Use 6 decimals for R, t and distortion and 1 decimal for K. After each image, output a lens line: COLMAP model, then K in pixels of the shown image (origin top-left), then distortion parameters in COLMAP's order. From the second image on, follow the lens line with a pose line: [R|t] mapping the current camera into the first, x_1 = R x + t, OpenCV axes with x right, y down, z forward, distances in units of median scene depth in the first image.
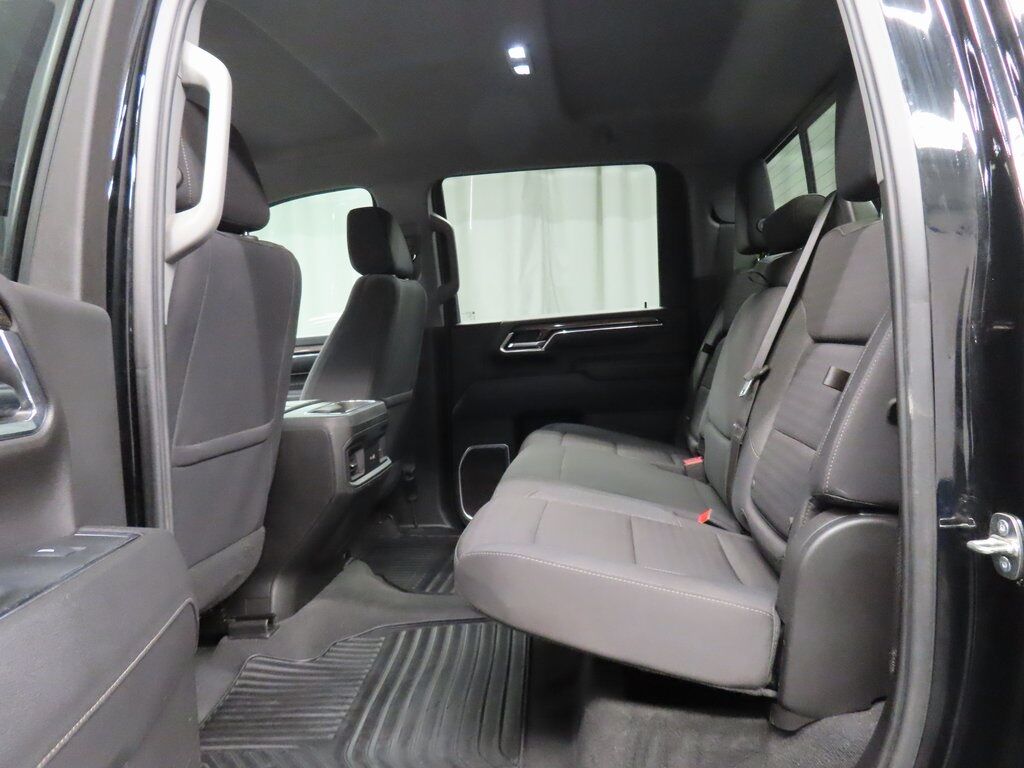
lens RADIAL K [[733.7, 0, 512.0], [0, 733.7, 384.0], [0, 0, 1]] dist [-0.011079, 0.006061]
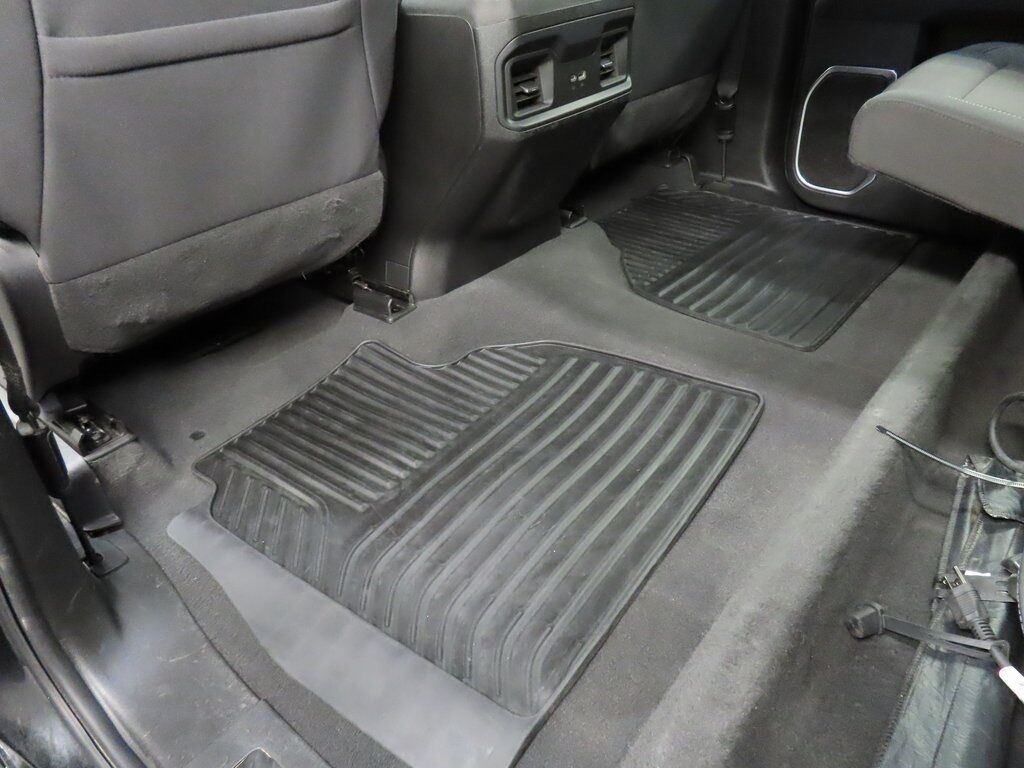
lens RADIAL K [[733.7, 0, 512.0], [0, 733.7, 384.0], [0, 0, 1]] dist [-0.011079, 0.006061]
pose [[0.833359, 0.325219, -0.446928, 0.111804], [-0.044838, 0.845693, 0.531783, -0.001951], [0.550910, -0.423127, 0.719348, 0.458991]]
